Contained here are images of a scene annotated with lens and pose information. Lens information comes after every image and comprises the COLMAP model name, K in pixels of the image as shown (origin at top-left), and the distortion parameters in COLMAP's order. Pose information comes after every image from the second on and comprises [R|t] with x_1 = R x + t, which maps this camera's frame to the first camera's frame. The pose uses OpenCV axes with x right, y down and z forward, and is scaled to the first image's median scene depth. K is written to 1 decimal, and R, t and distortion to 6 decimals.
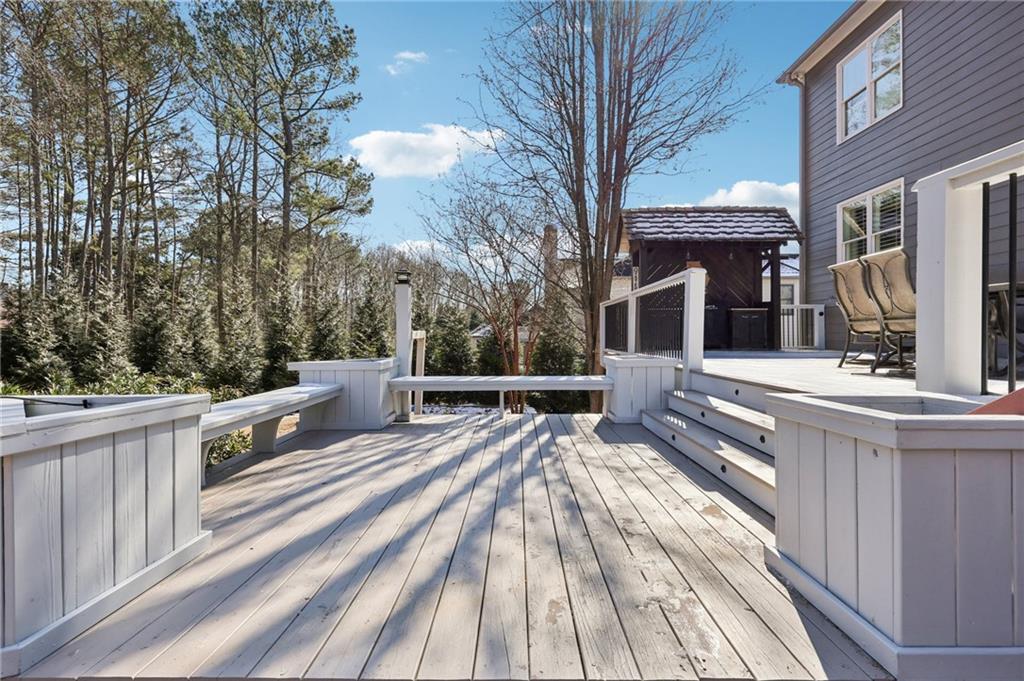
lens RADIAL K [[499.8, 0, 512.0], [0, 499.8, 340.5], [0, 0, 1]] dist [0.011433, -0.000101]
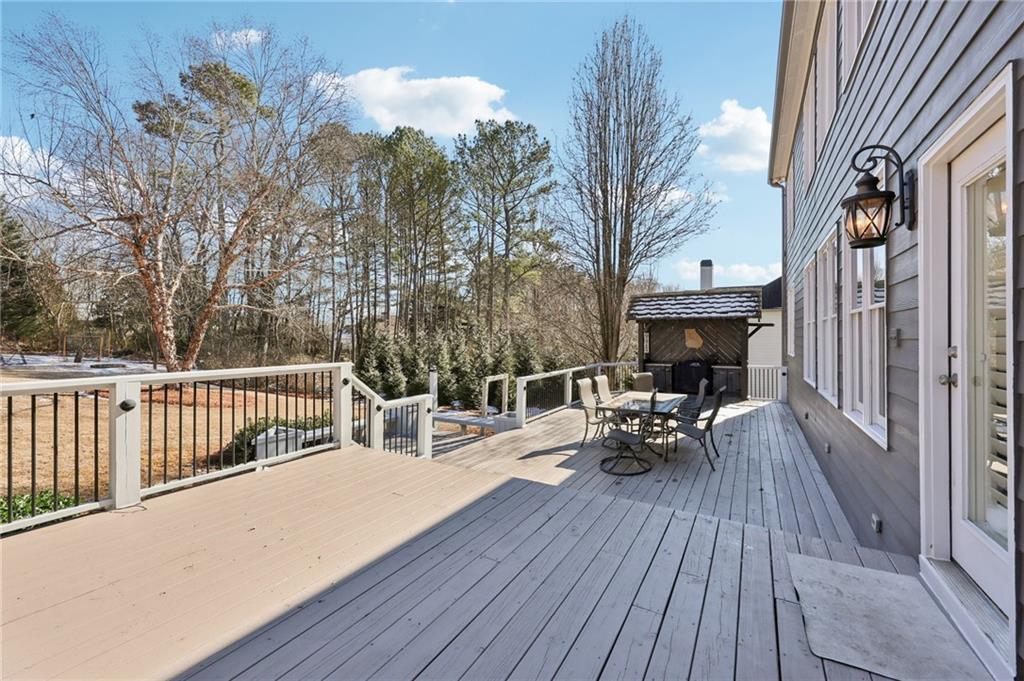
lens RADIAL K [[412.4, 0, 505.2], [0, 412.4, 339.2], [0, 0, 1]] dist [0.002114, 0.000494]
pose [[0.868098, 0.003031, -0.496384, 0.512043], [-0.008832, 0.999917, -0.009341, -0.122397], [0.496314, 0.012493, 0.868053, -0.239351]]
